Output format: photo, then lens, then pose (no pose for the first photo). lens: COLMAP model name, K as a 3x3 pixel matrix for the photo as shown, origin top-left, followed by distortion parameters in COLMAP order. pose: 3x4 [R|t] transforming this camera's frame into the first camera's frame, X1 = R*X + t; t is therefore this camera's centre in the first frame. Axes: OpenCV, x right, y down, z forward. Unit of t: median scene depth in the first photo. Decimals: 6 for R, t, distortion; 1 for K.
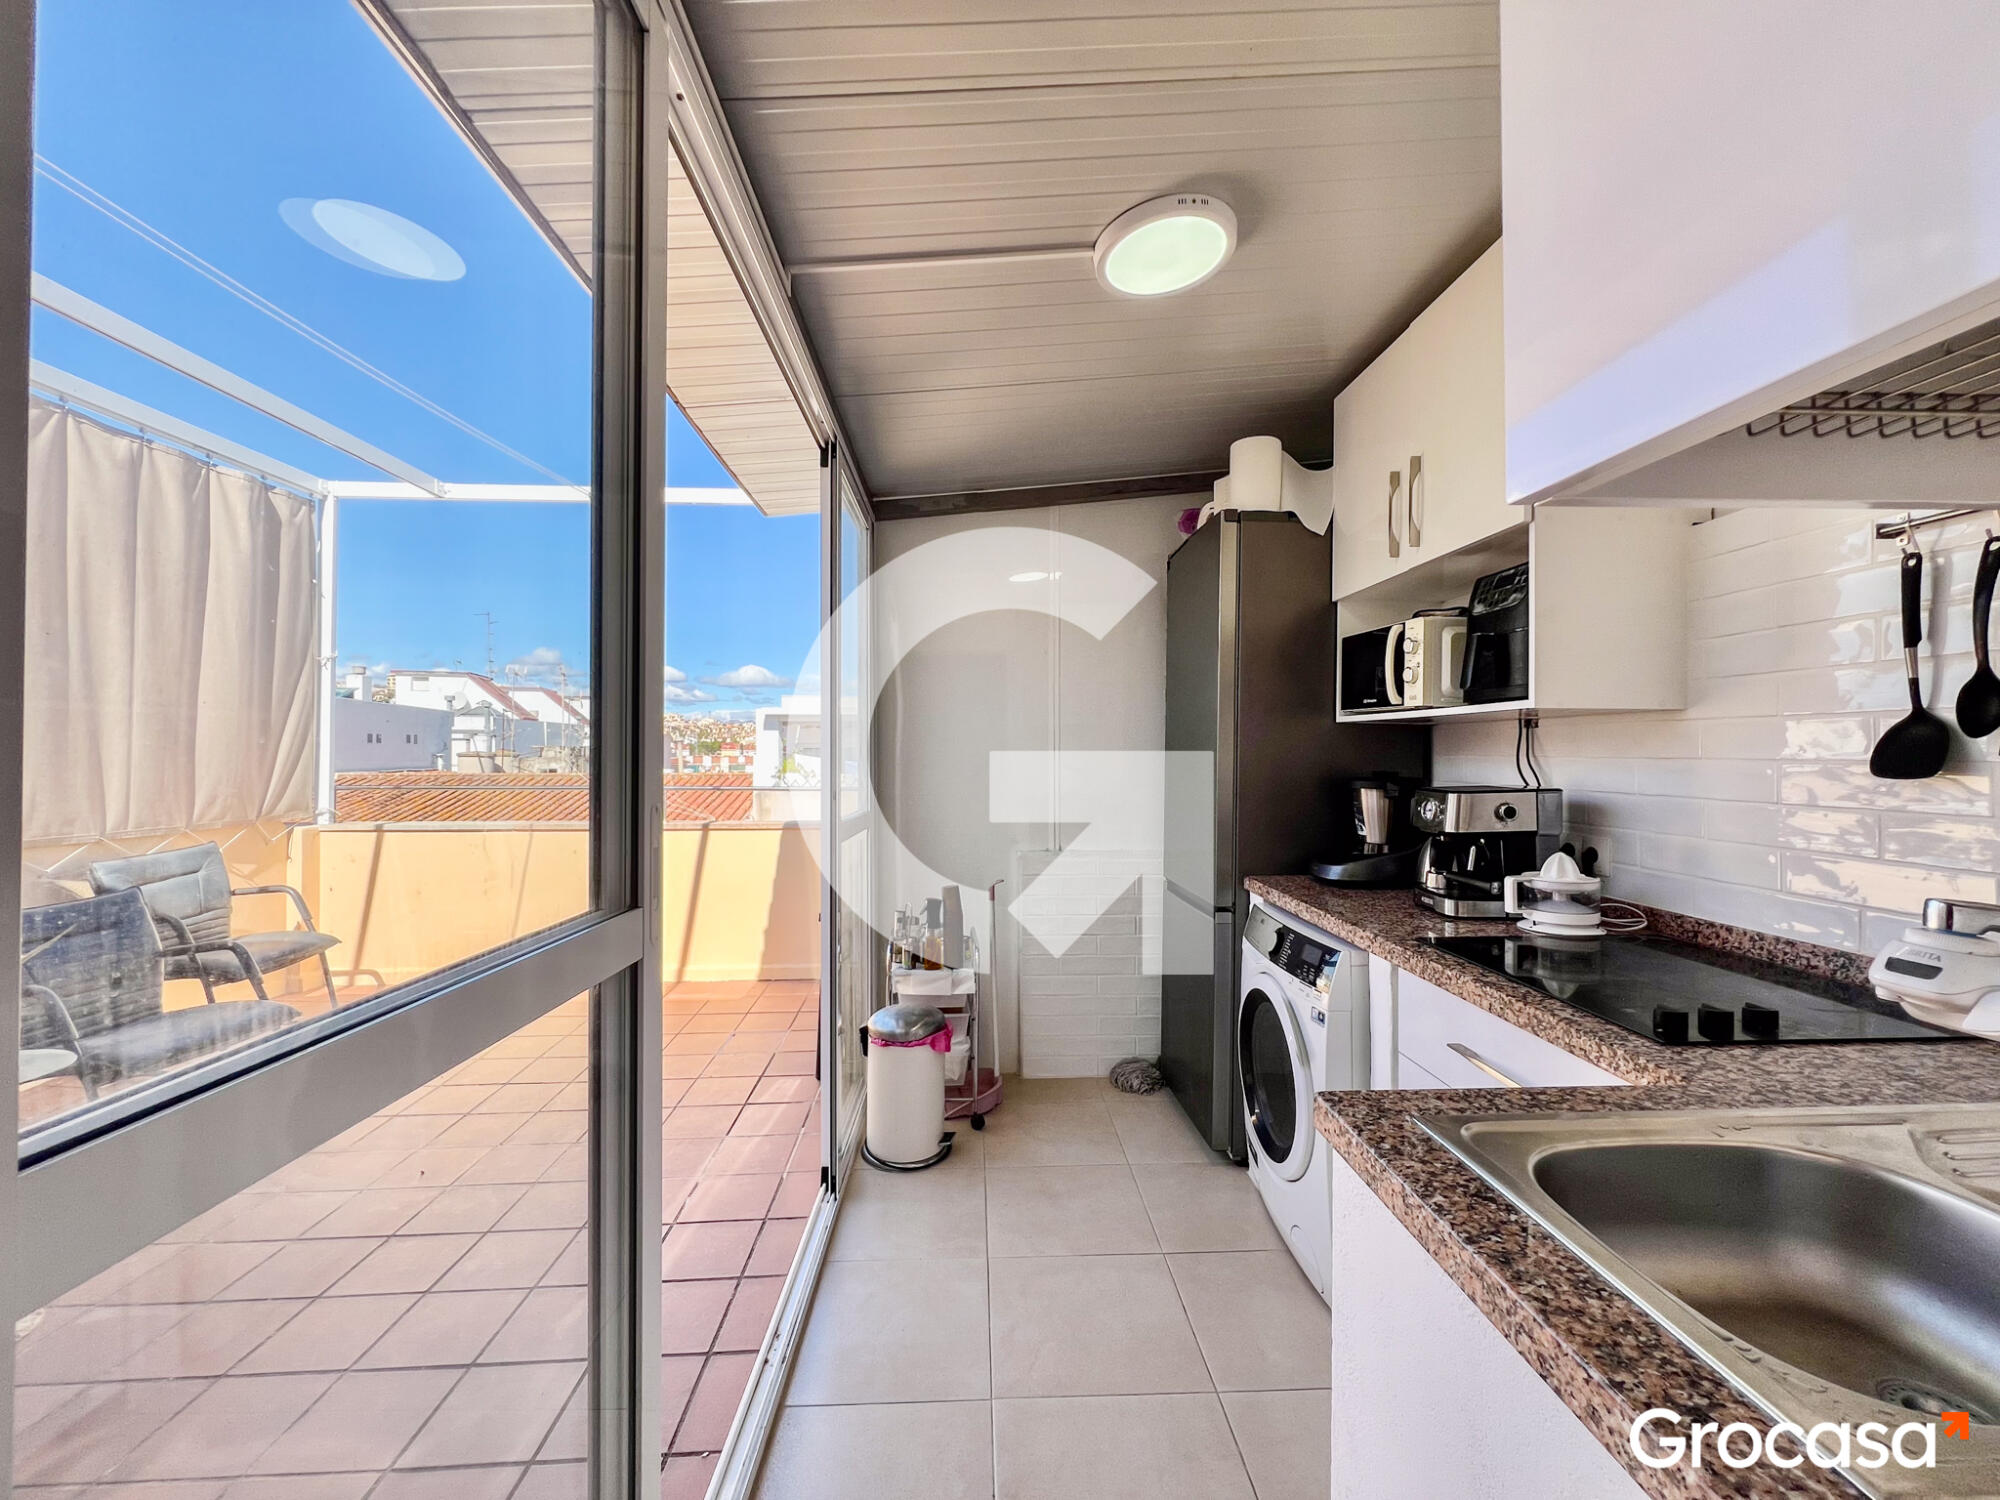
lens RADIAL K [[805.9, 0, 996.4], [0, 805.9, 743.0], [0, 0, 1]] dist [0.000637, -0.001232]
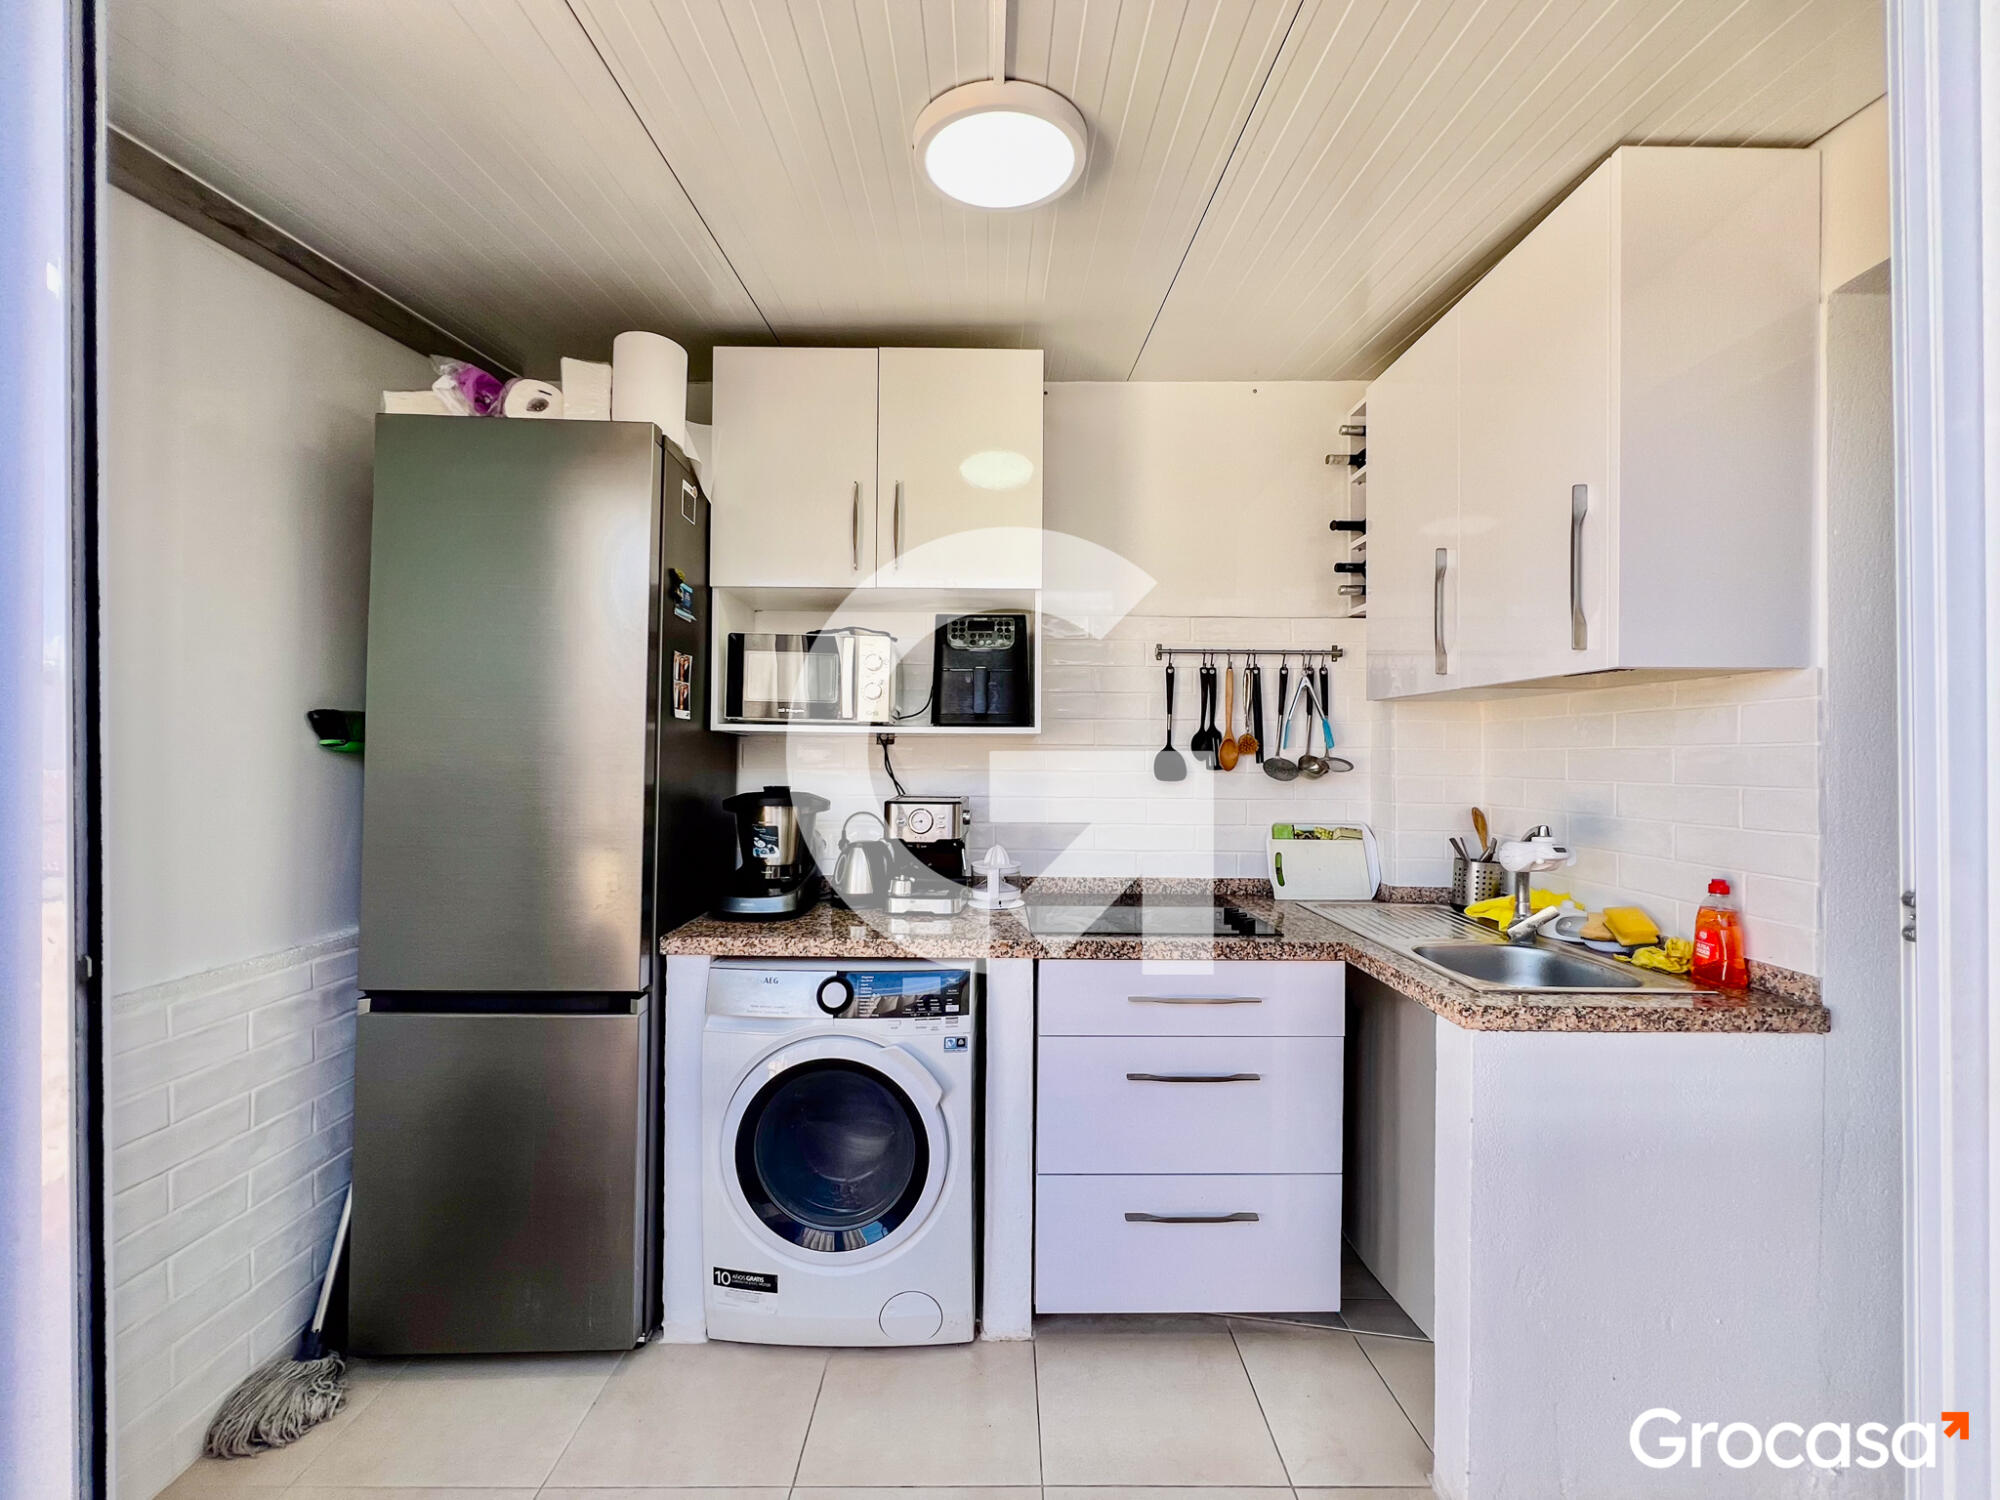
lens RADIAL K [[805.9, 0, 1005.4], [0, 805.9, 754.1], [0, 0, 1]] dist [0.000637, -0.001232]
pose [[0.030821, 0.001374, 0.999524, -0.208866], [-0.020343, 0.999793, -0.000748, -0.003049], [-0.999318, -0.020310, 0.030842, 0.336313]]
